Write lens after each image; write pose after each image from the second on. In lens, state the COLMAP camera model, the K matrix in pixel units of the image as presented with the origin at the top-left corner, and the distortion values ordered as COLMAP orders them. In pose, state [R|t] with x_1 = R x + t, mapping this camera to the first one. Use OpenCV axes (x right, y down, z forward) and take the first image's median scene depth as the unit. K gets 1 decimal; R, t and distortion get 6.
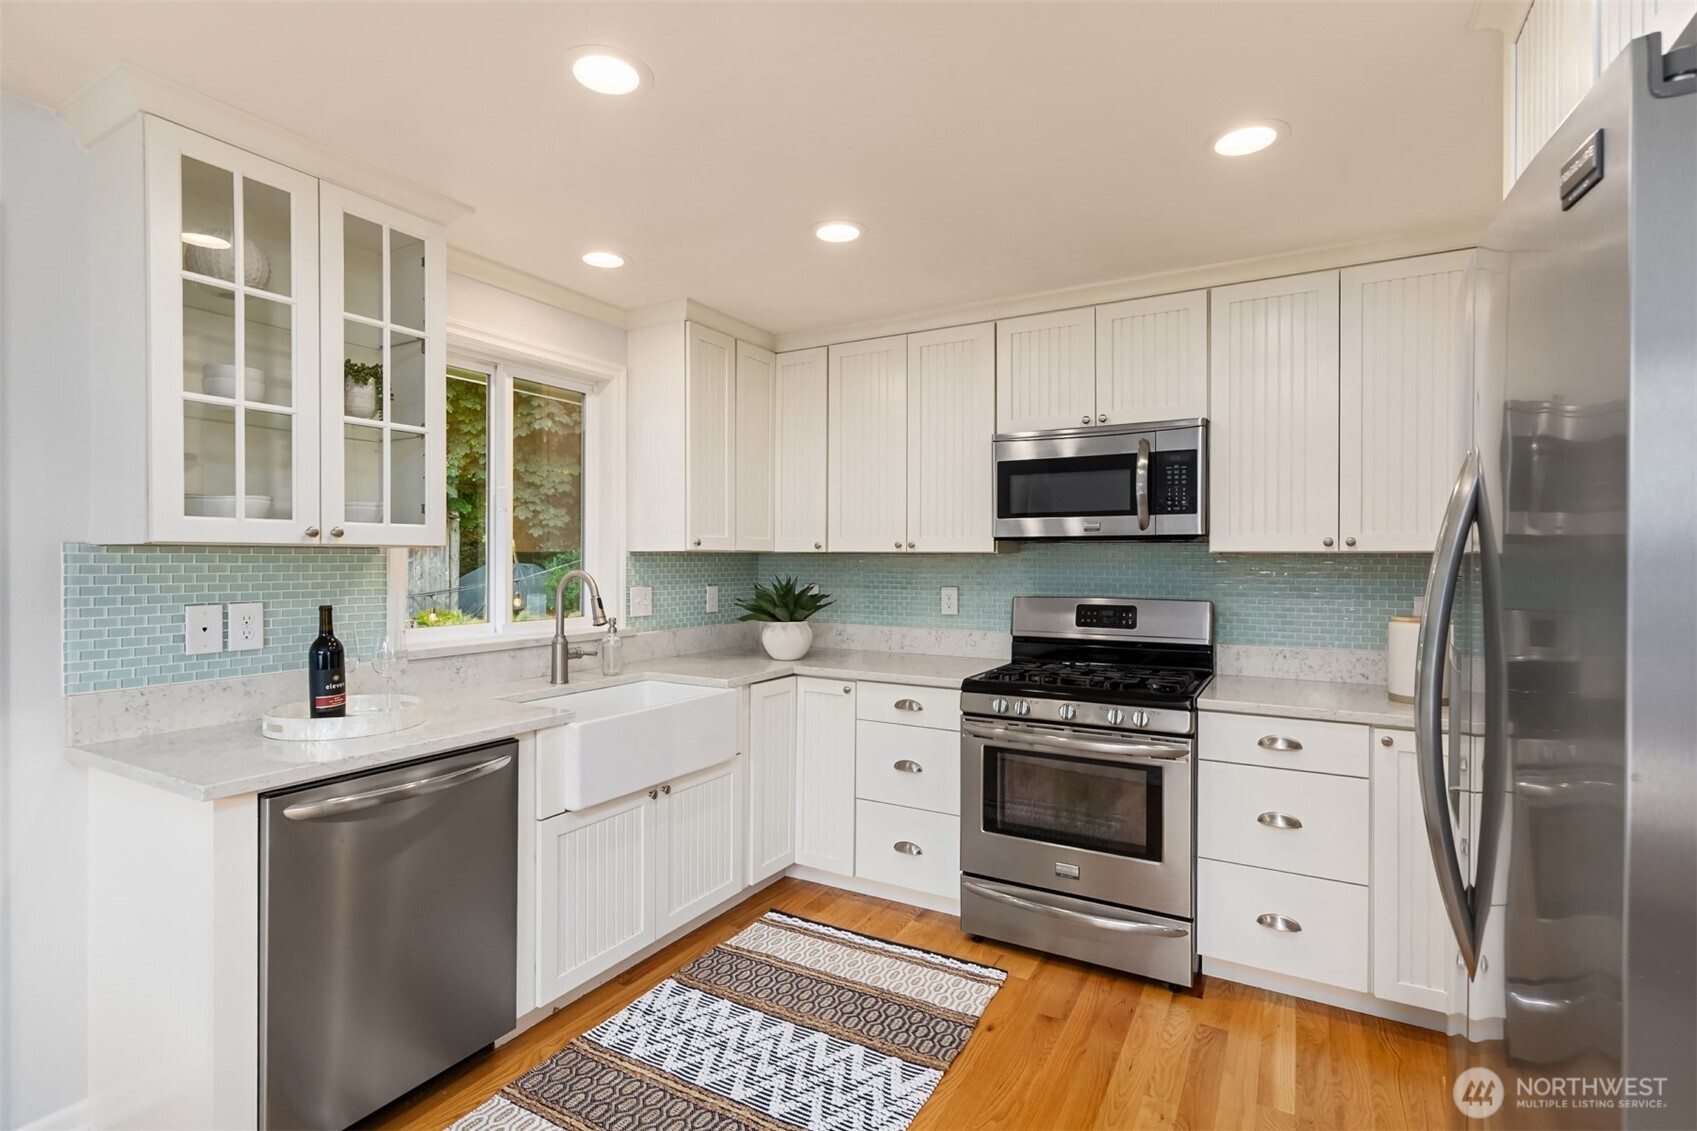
lens RADIAL K [[805.5, 0, 853.5], [0, 805.5, 561.4], [0, 0, 1]] dist [-0.006441, 0.002825]
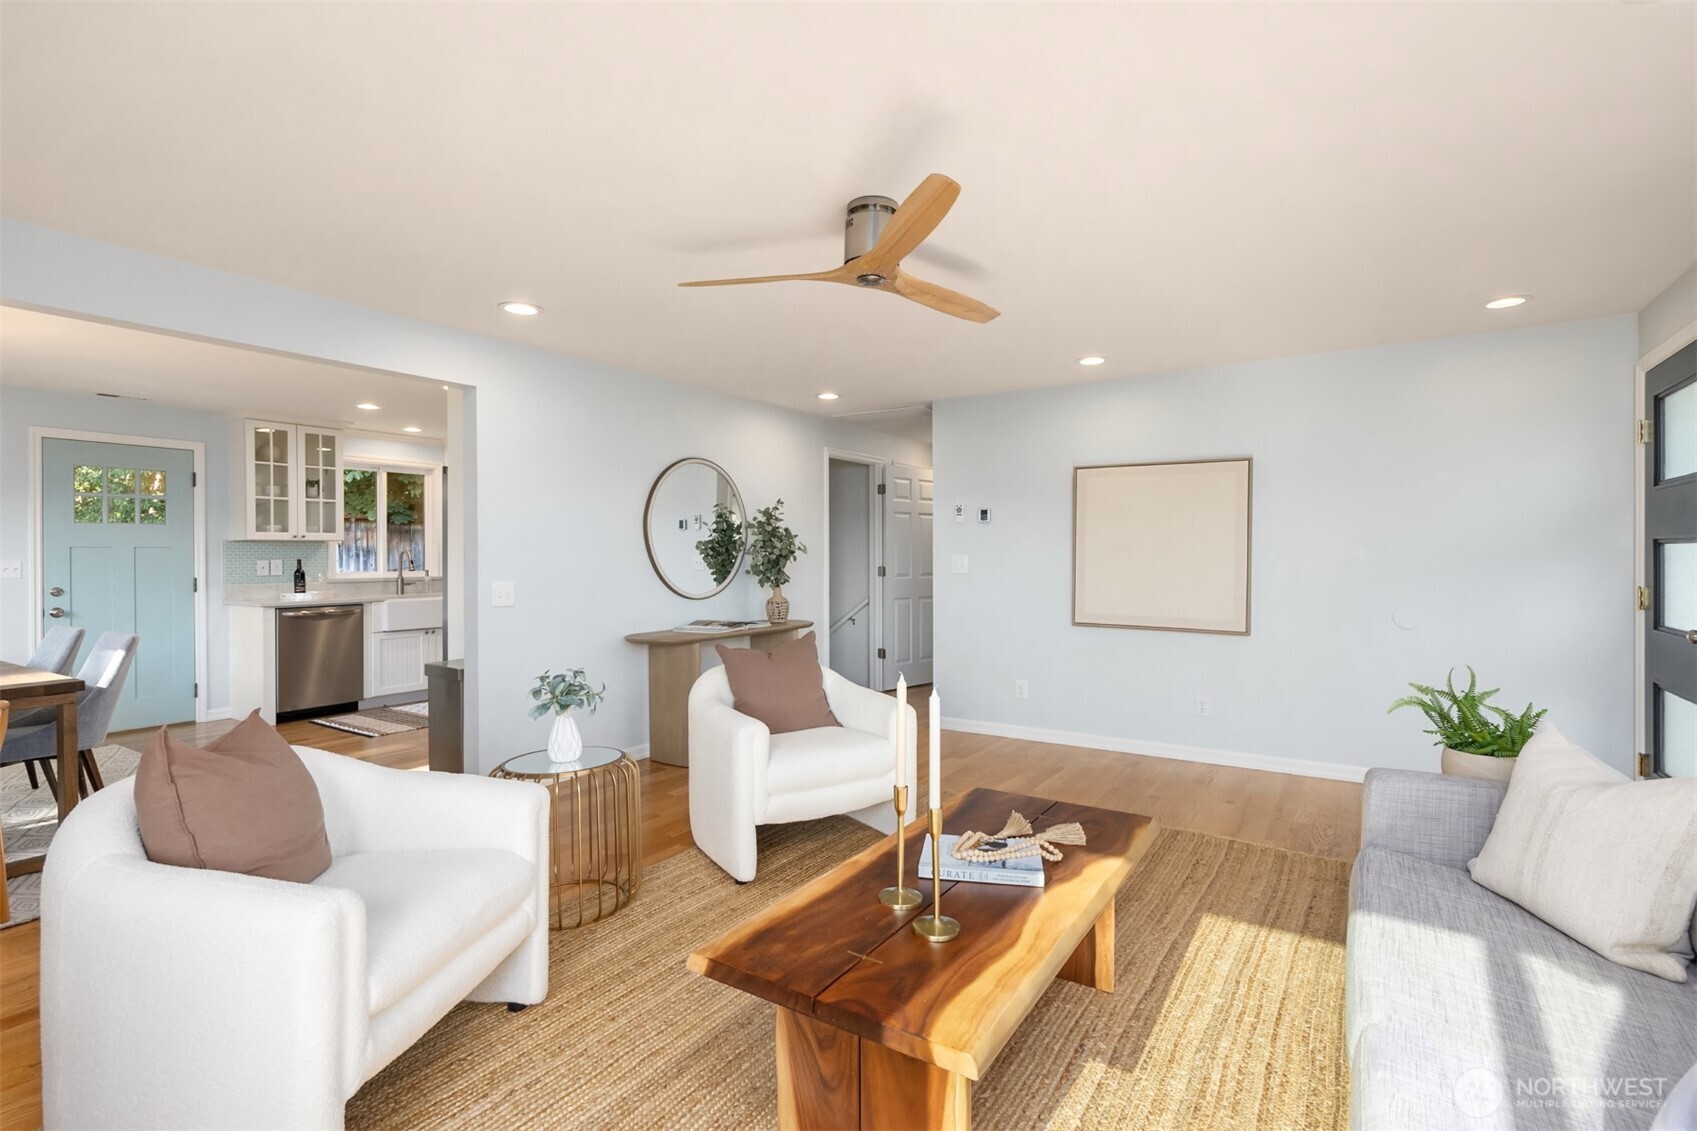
lens RADIAL K [[805.5, 0, 859.4], [0, 805.5, 558.5], [0, 0, 1]] dist [-0.006441, 0.002825]
pose [[0.998348, -0.002996, -0.057384, 1.706456], [0.003146, 0.999992, 0.002528, 0.050214], [0.057376, -0.002704, 0.998349, -2.008815]]
